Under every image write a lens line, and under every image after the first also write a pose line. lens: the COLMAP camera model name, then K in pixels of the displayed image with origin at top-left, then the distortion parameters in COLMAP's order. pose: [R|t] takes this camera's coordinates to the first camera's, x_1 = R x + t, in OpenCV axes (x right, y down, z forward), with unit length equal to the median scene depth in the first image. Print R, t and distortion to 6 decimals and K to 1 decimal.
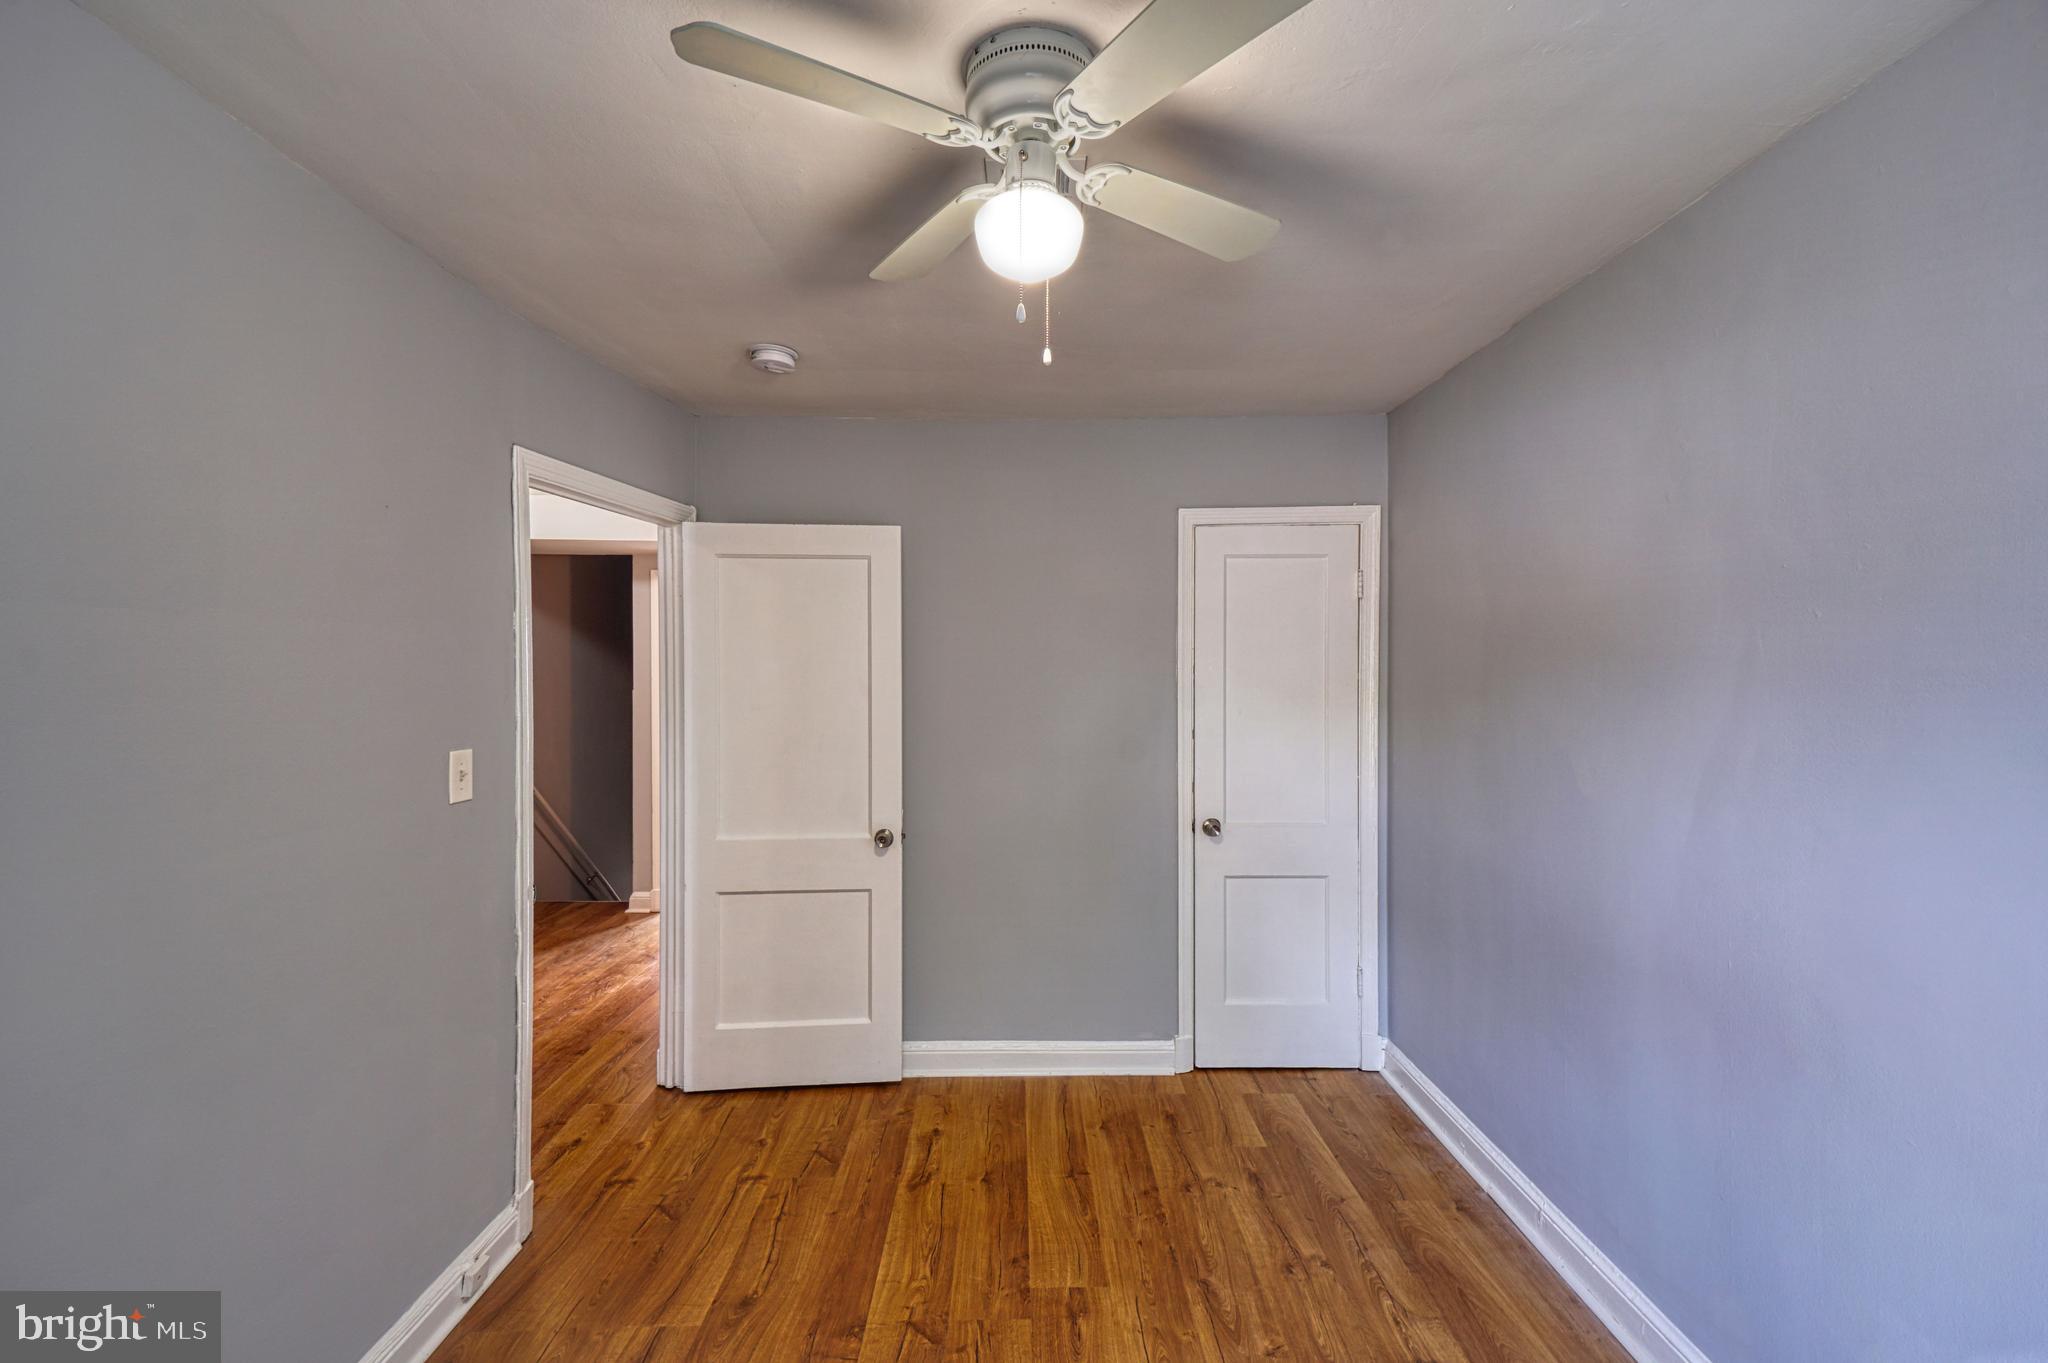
lens RADIAL K [[868.5, 0, 1033.8], [0, 868.5, 672.9], [0, 0, 1]] dist [0.037627, -0.008175]
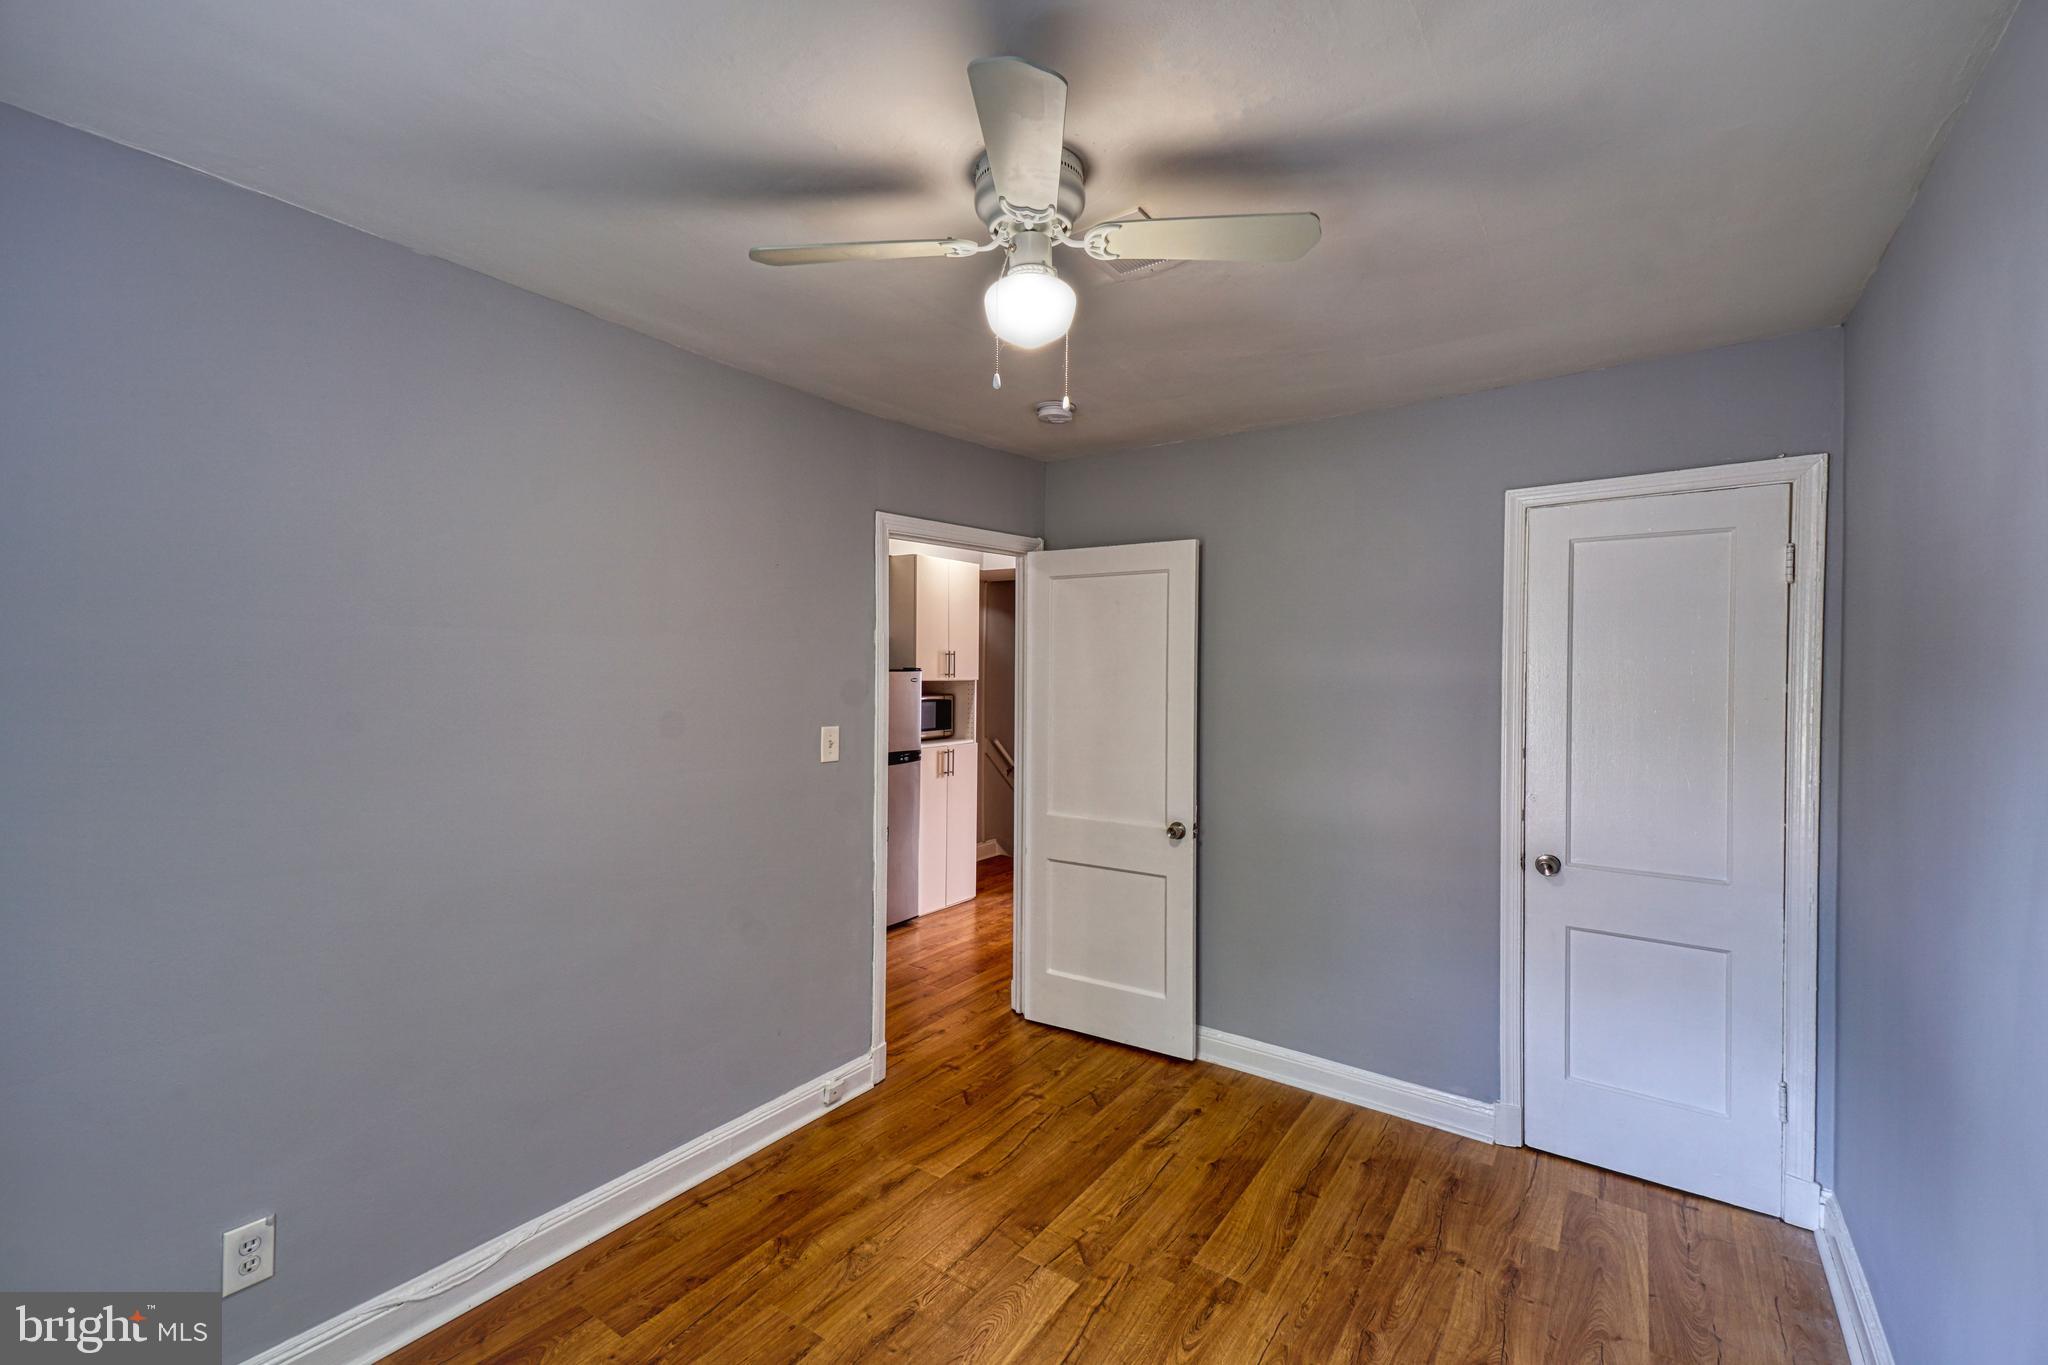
lens RADIAL K [[868.5, 0, 1033.9], [0, 868.5, 669.7], [0, 0, 1]] dist [0.037627, -0.008175]
pose [[0.811552, 0.005311, -0.584256, 0.331588], [-0.010695, 0.999926, -0.005767, -0.000976], [0.584182, 0.010929, 0.811549, 0.020306]]
